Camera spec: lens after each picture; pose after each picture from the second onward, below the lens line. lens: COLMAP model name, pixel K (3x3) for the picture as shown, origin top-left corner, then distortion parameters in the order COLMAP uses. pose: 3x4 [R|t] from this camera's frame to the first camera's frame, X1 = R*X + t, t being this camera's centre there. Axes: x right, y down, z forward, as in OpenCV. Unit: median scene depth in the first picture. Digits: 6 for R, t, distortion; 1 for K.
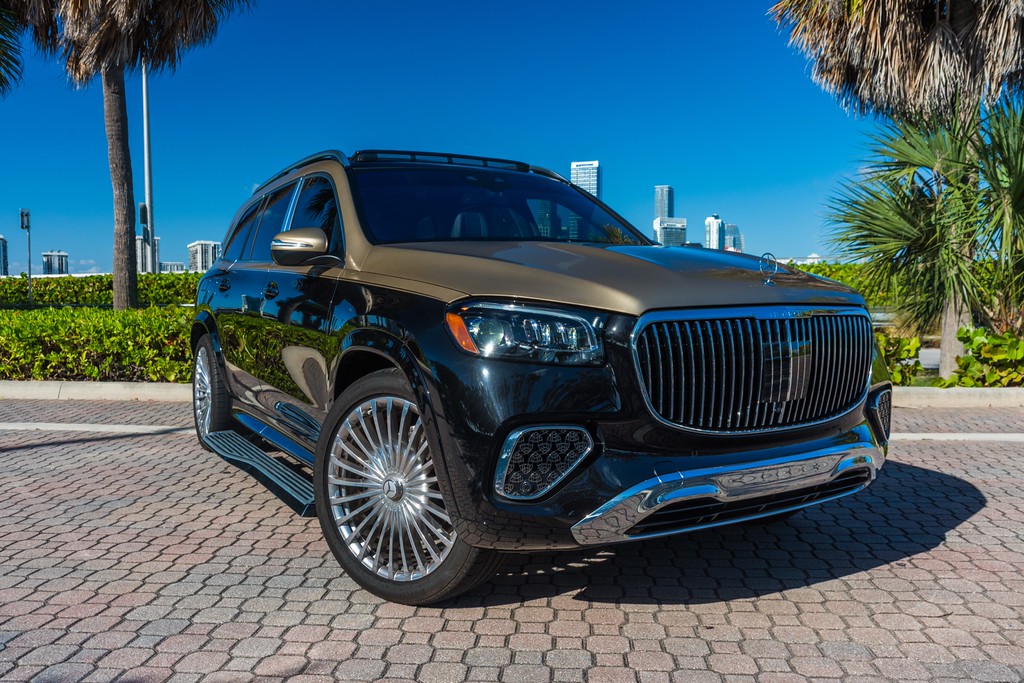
lens RADIAL K [[1417.1, 0, 499.3], [0, 1417.1, 456.3], [0, 0, 1]] dist [-0.045468, 0.142842]
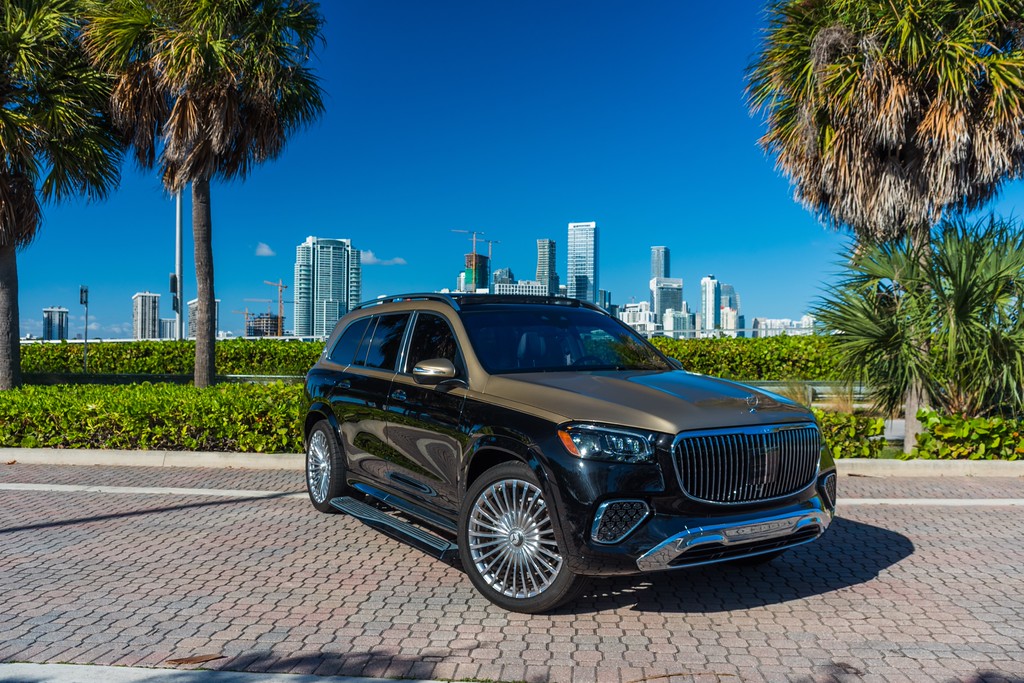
lens RADIAL K [[2107.8, 0, 414.0], [0, 2107.8, 303.5], [0, 0, 1]] dist [-0.141322, 0.759586]
pose [[0.999893, 0.004835, 0.013789, -0.177955], [-0.003457, 0.995153, -0.098275, -0.005263], [-0.014197, 0.098217, 0.995064, -1.075407]]
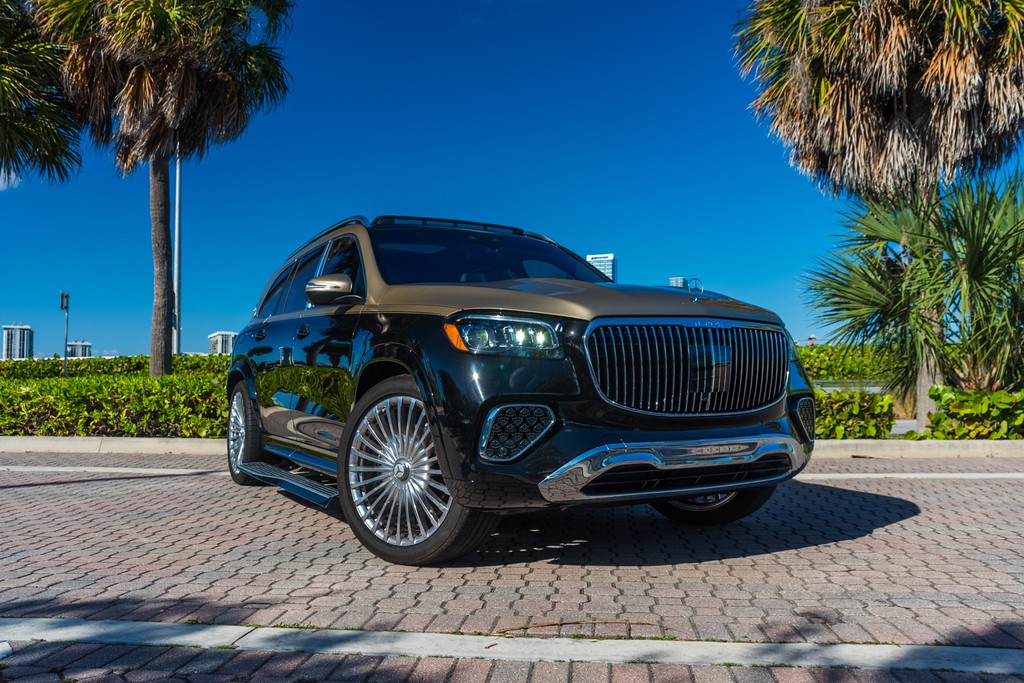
lens RADIAL K [[1653.2, 0, 478.6], [0, 1653.2, 347.1], [0, 0, 1]] dist [-0.055468, 0.101303]
pose [[0.999324, -0.000160, -0.036752, 0.036803], [-0.006060, 0.985590, -0.169046, 0.128992], [0.036250, 0.169154, 0.984923, -0.353420]]
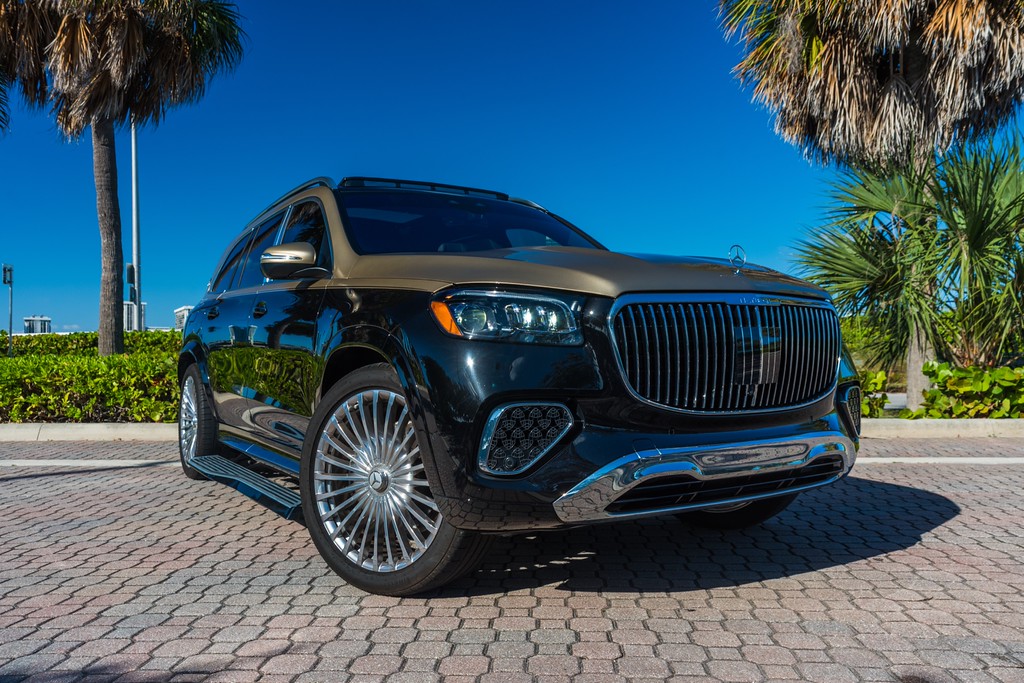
lens RADIAL K [[1371.2, 0, 530.6], [0, 1371.2, 364.5], [0, 0, 1]] dist [0.144145, 0.188432]
pose [[0.999267, -0.006179, 0.037792, -0.001878], [0.011198, 0.990906, -0.134089, 0.059933], [-0.036620, 0.134413, 0.990248, 0.001715]]
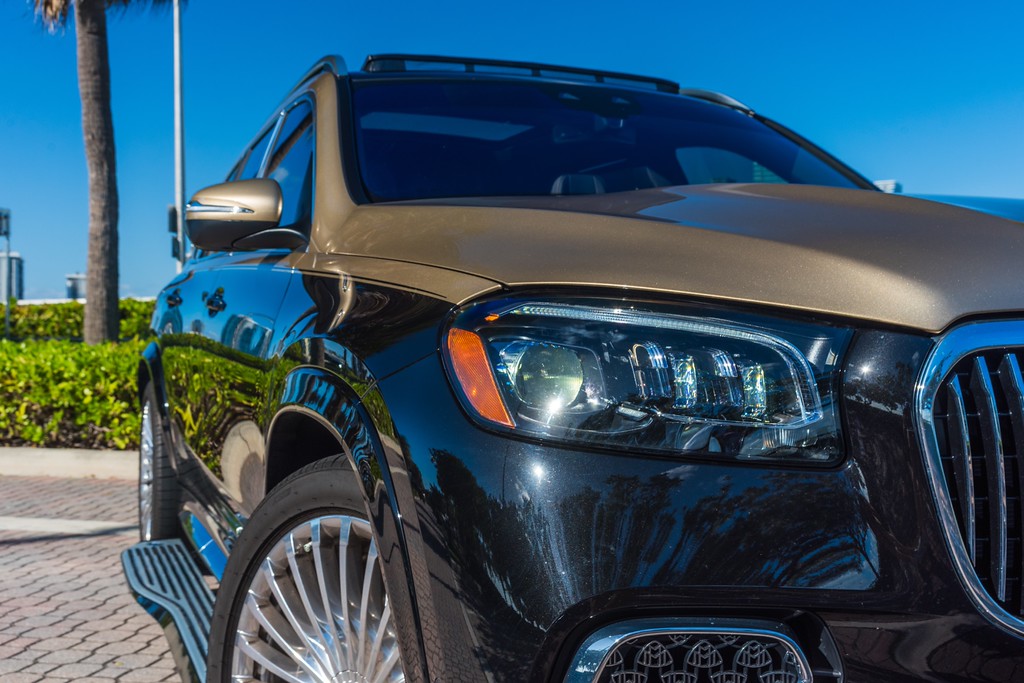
lens RADIAL K [[1552.7, 0, 479.0], [0, 1552.7, 385.6], [0, 0, 1]] dist [0.021102, 0.001151]
pose [[0.992172, 0.008493, -0.124590, 0.021284], [-0.019088, 0.996275, -0.084093, -0.034241], [0.123411, 0.085813, 0.988638, 0.408740]]
